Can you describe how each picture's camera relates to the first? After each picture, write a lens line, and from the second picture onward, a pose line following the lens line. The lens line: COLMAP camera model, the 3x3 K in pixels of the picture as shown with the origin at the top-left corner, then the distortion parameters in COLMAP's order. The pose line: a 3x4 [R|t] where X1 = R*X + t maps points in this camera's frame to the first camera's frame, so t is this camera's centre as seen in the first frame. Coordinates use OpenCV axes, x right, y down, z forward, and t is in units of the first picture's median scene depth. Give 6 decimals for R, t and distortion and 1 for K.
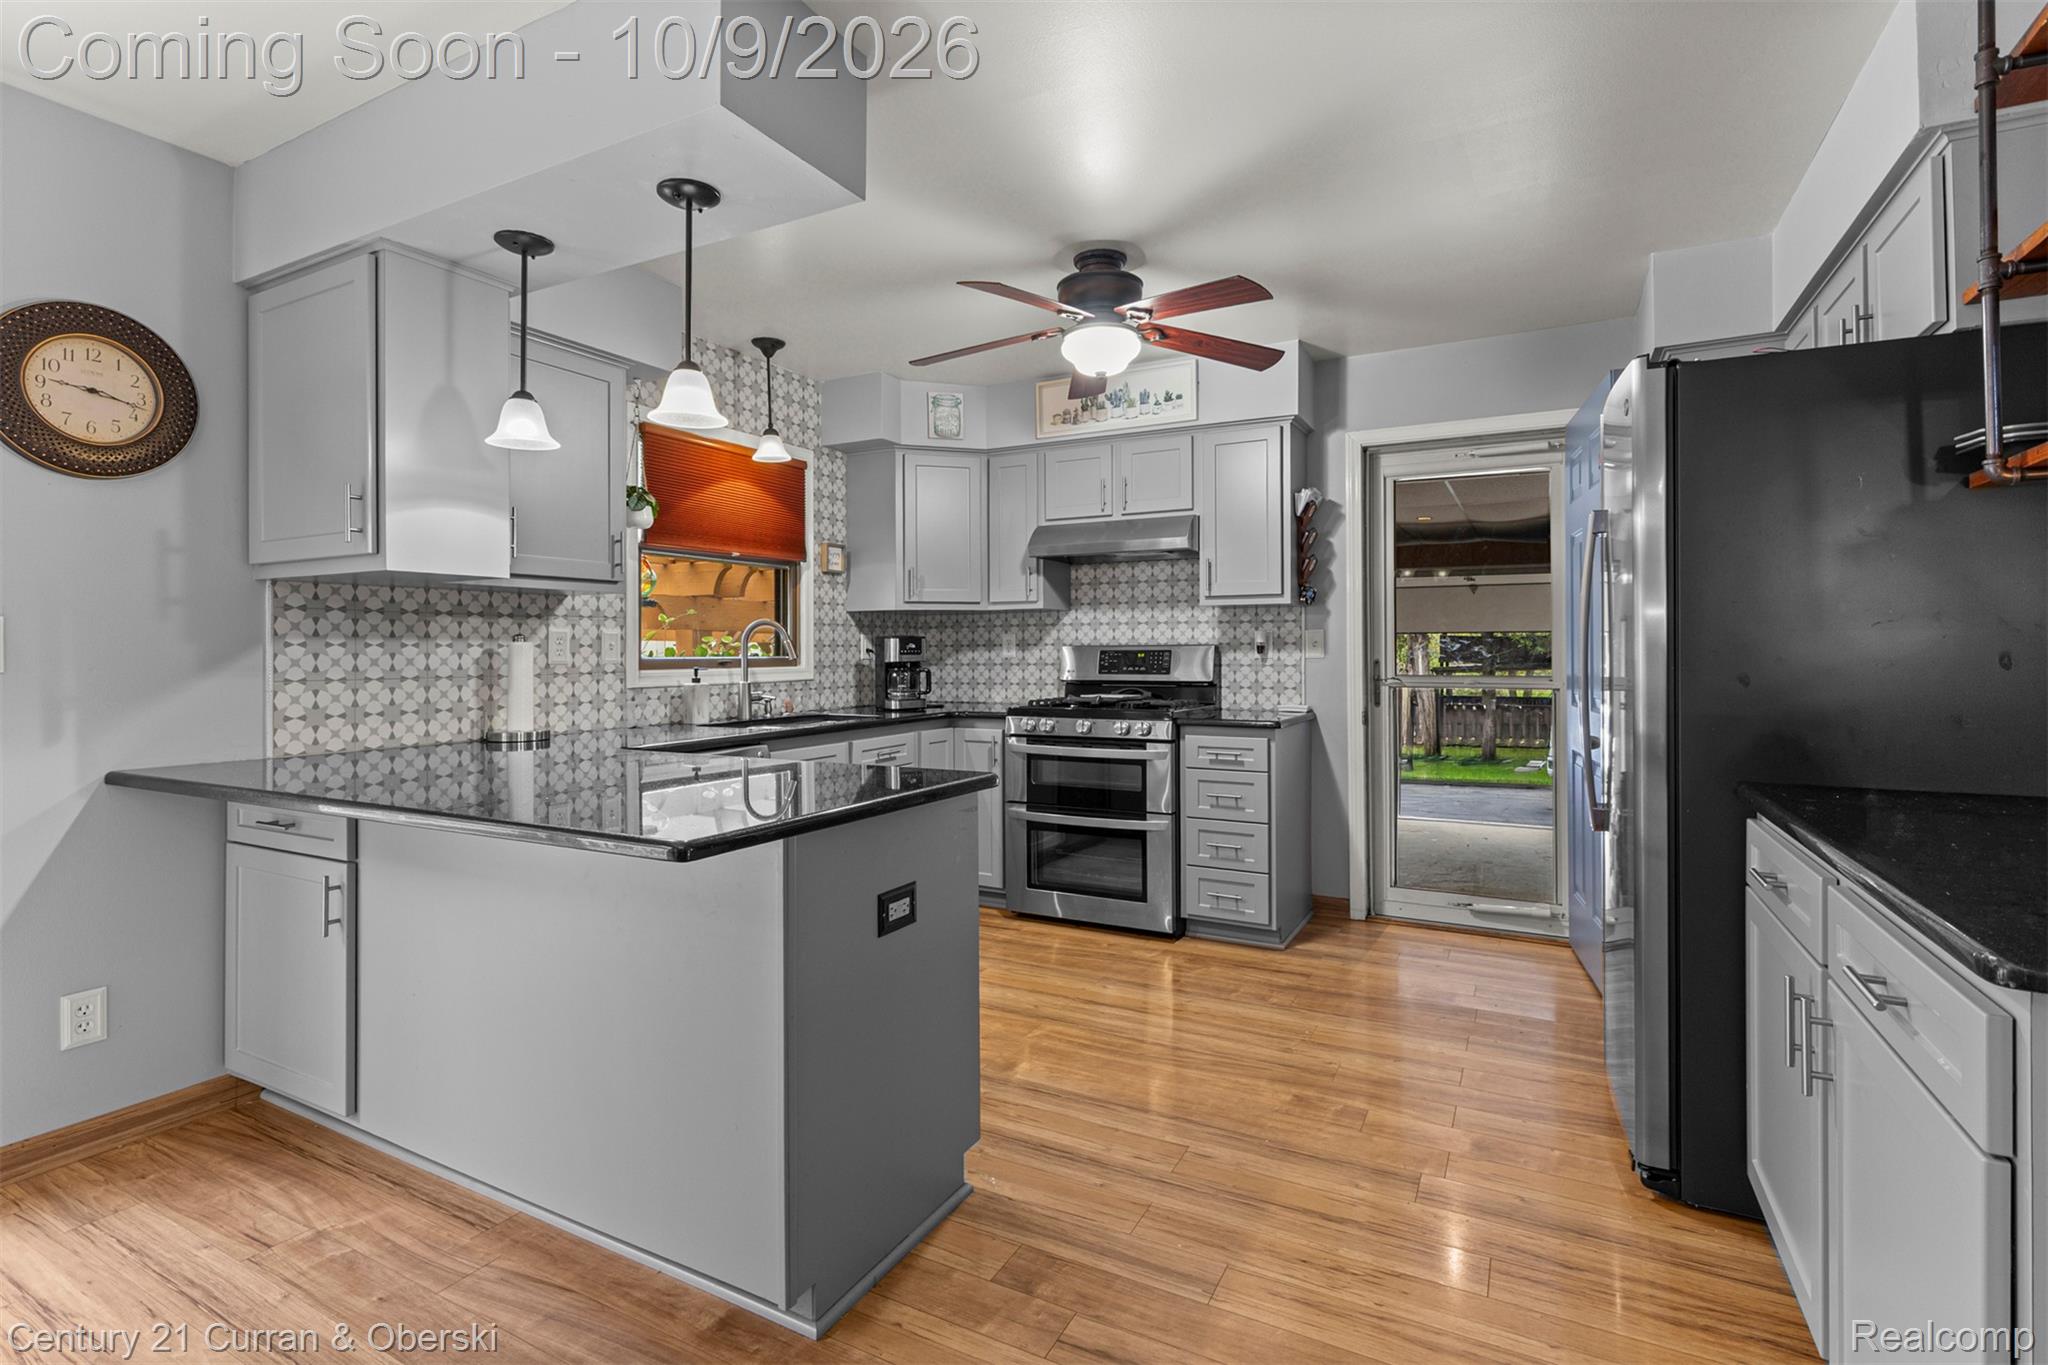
lens RADIAL K [[957.6, 0, 1026.6], [0, 957.6, 649.3], [0, 0, 1]] dist [0.001513, 0.001751]
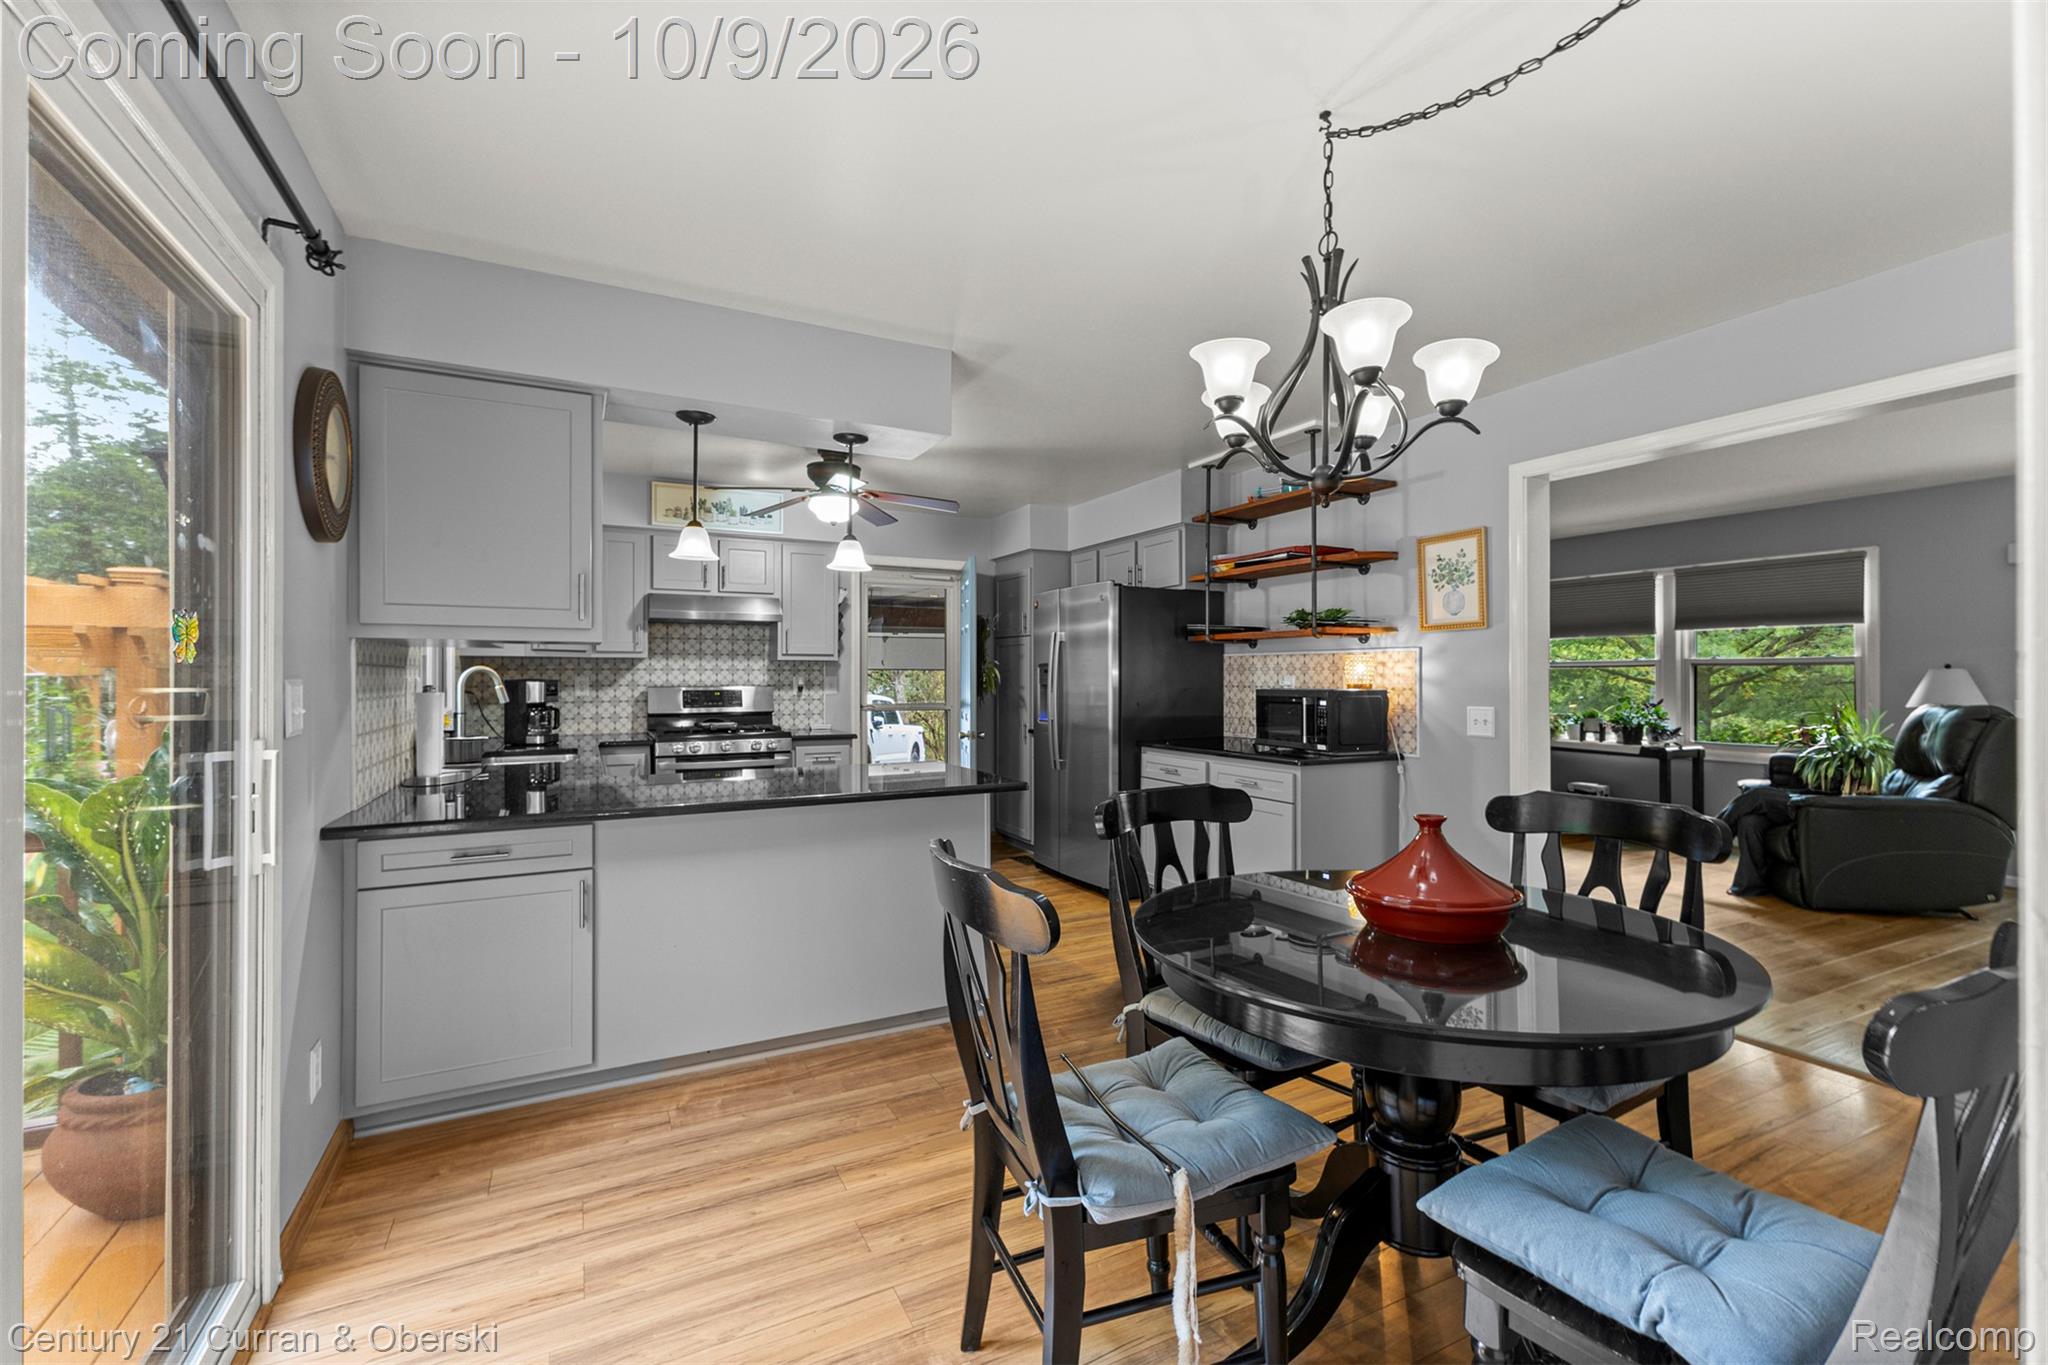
lens RADIAL K [[880.3, 0, 1030.1], [0, 880.3, 683.5], [0, 0, 1]] dist [0.009492, 0.000268]
pose [[0.564820, -0.003720, 0.825206, -0.723936], [-0.003958, 0.999966, 0.007217, -0.020726], [-0.825205, -0.007343, 0.564786, -0.085489]]
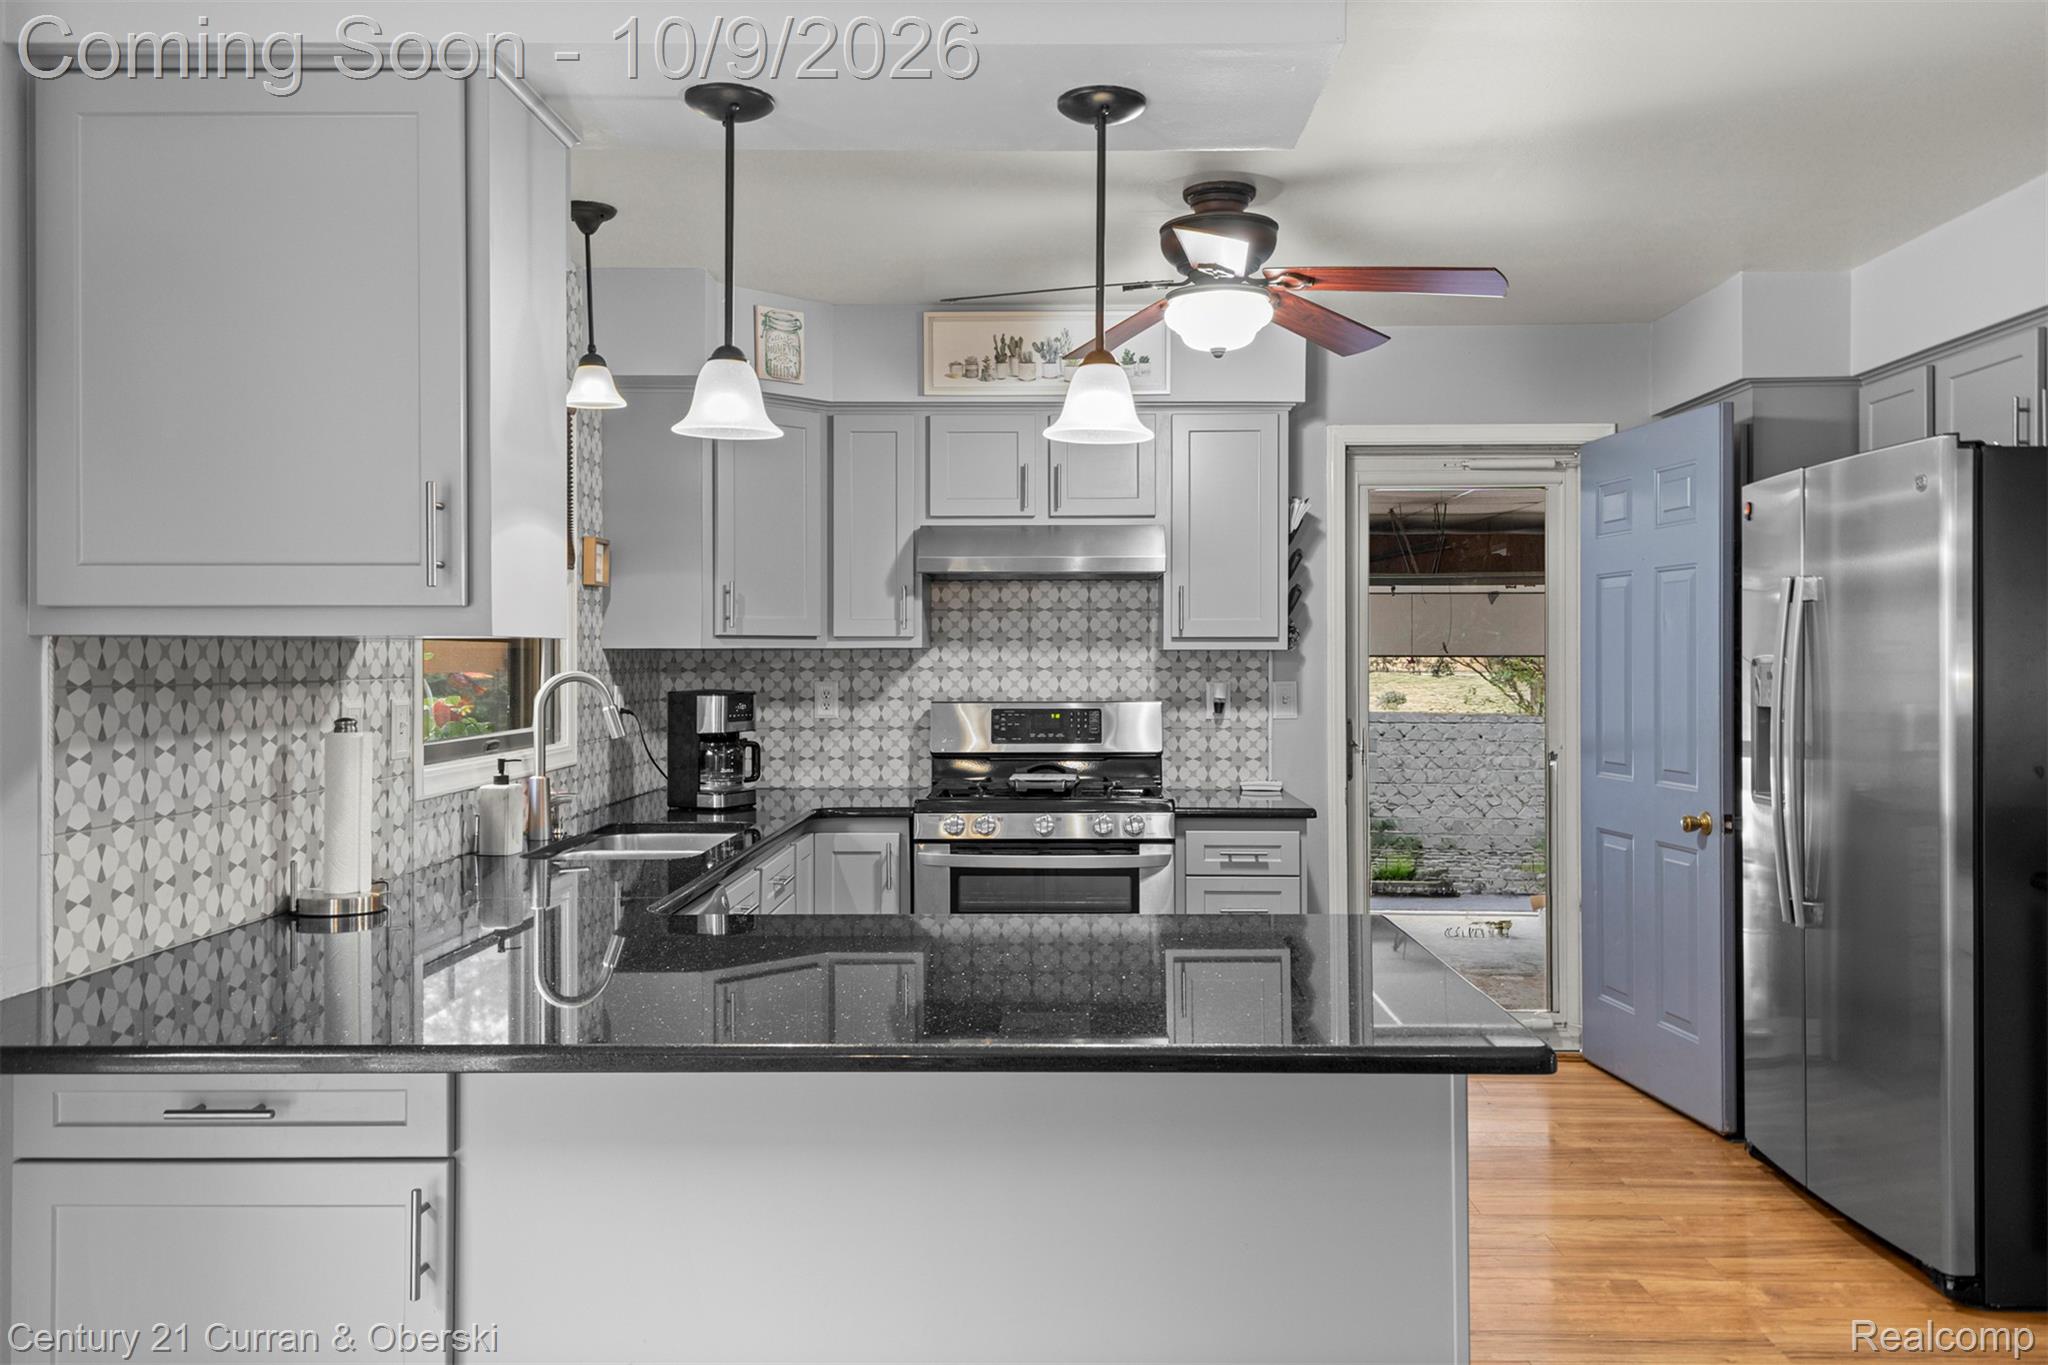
lens RADIAL K [[1503.6, 0, 1030.1], [0, 1503.6, 662.2], [0, 0, 1]] dist [0.034620, -0.020601]
pose [[0.891401, 0.001909, 0.453212, -0.429652], [-0.003044, 0.999994, 0.001774, -0.037957], [-0.453205, -0.002961, 0.891401, 0.030473]]
